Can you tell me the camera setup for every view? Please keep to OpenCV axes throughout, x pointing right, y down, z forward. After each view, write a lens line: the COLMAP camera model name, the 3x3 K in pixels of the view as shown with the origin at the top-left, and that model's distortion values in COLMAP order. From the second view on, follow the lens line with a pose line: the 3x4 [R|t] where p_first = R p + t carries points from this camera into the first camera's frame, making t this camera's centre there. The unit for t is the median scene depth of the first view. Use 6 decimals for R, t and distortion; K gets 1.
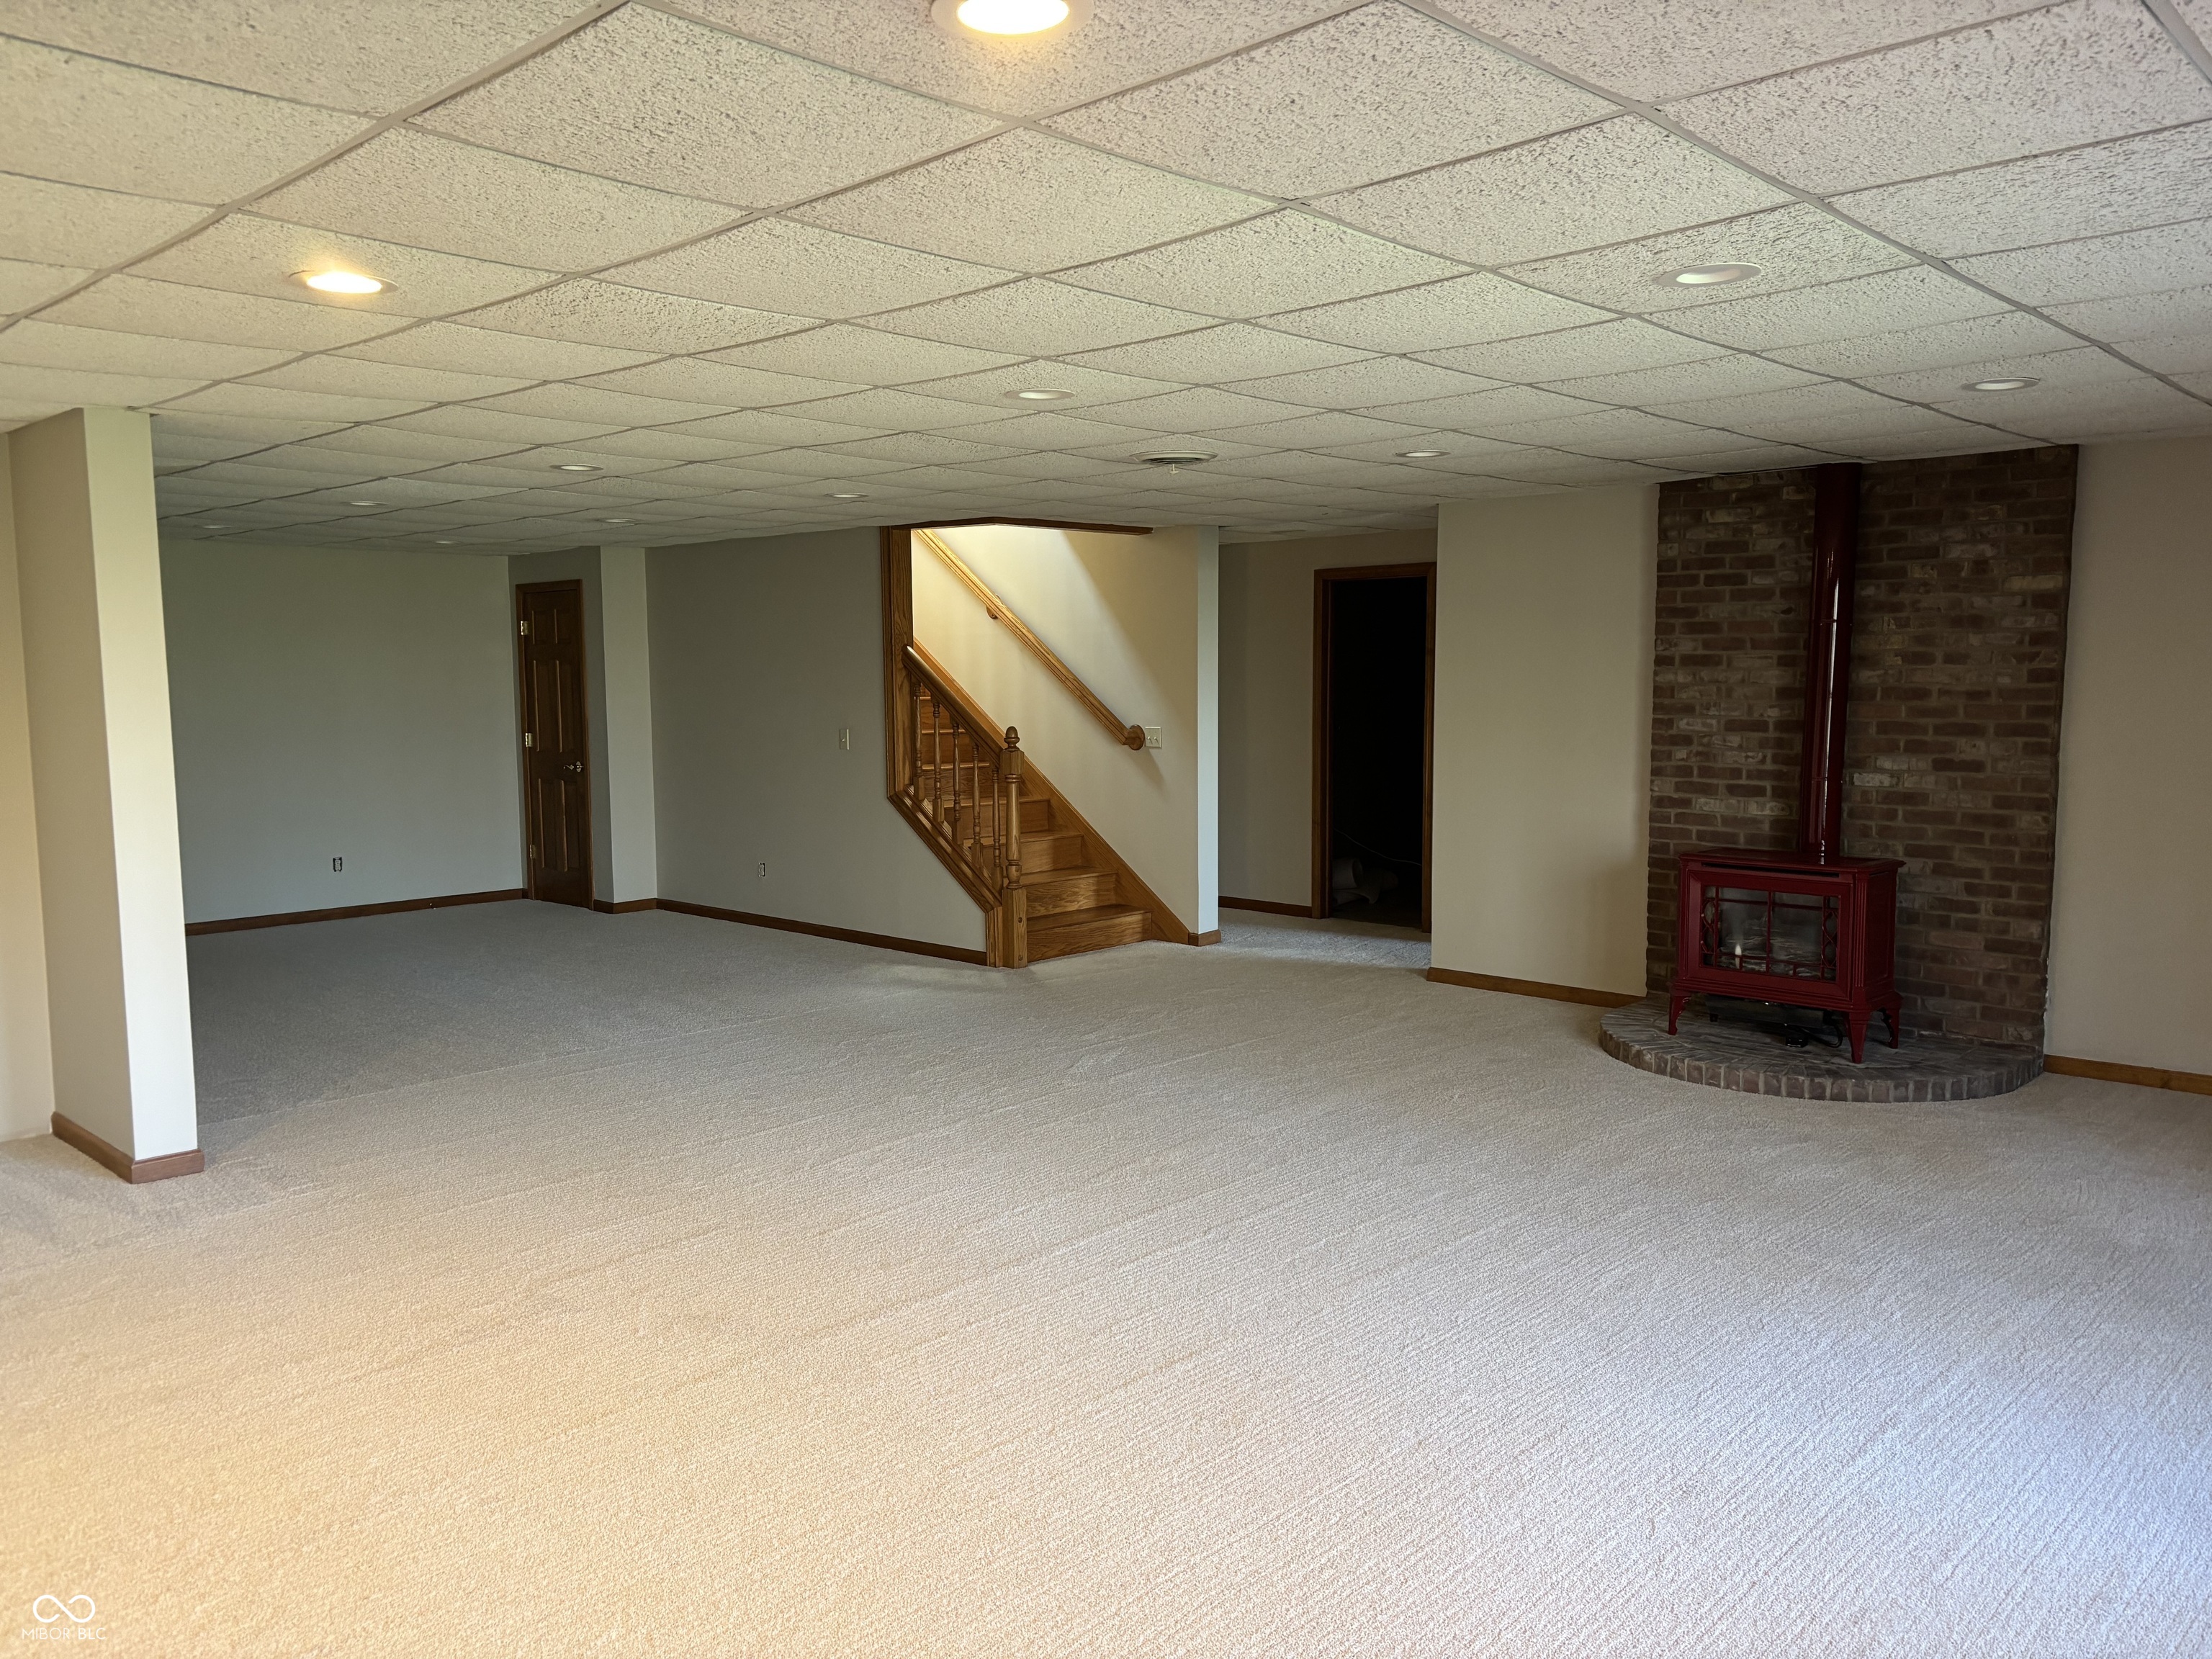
lens RADIAL K [[1638.6, 0, 1097.9], [0, 1638.6, 834.5], [0, 0, 1]] dist [0.055769, -0.055619]
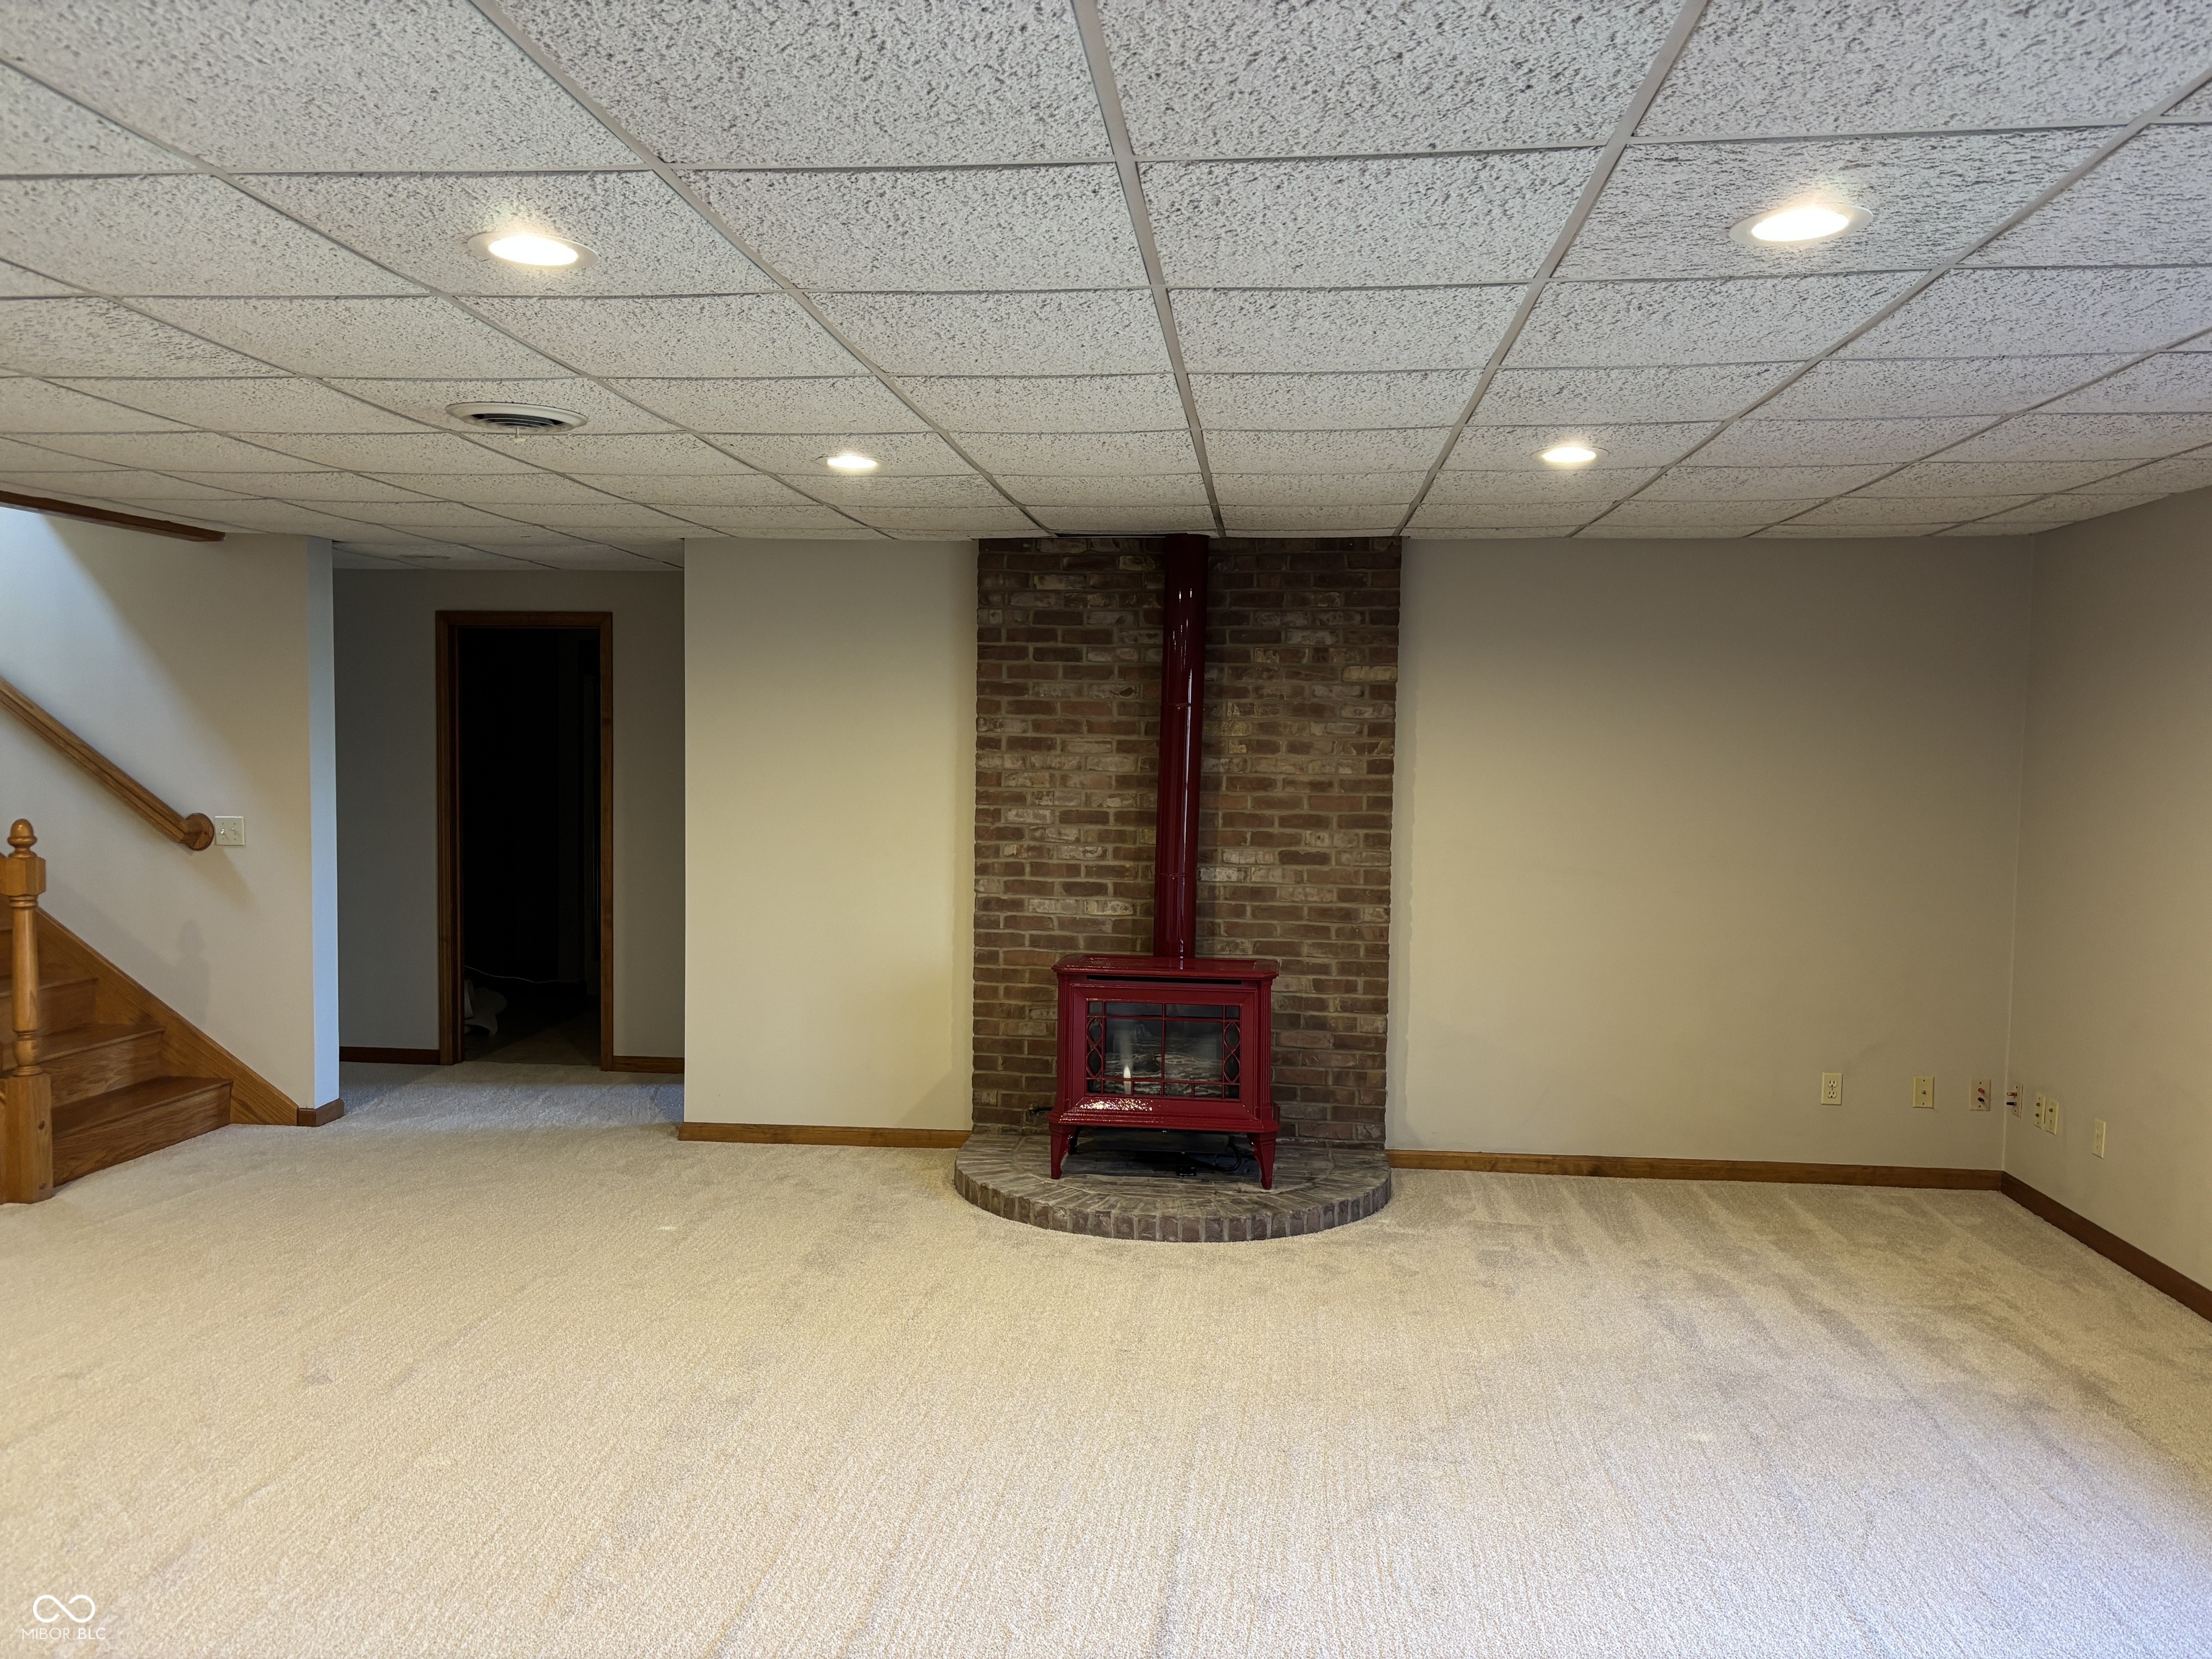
lens RADIAL K [[1638.6, 0, 1098.0], [0, 1638.6, 836.2], [0, 0, 1]] dist [0.055769, -0.055619]
pose [[0.789755, -0.015110, 0.613237, -0.155425], [0.042336, 0.998655, -0.029915, -0.030013], [-0.611960, 0.049588, 0.789332, 0.308238]]
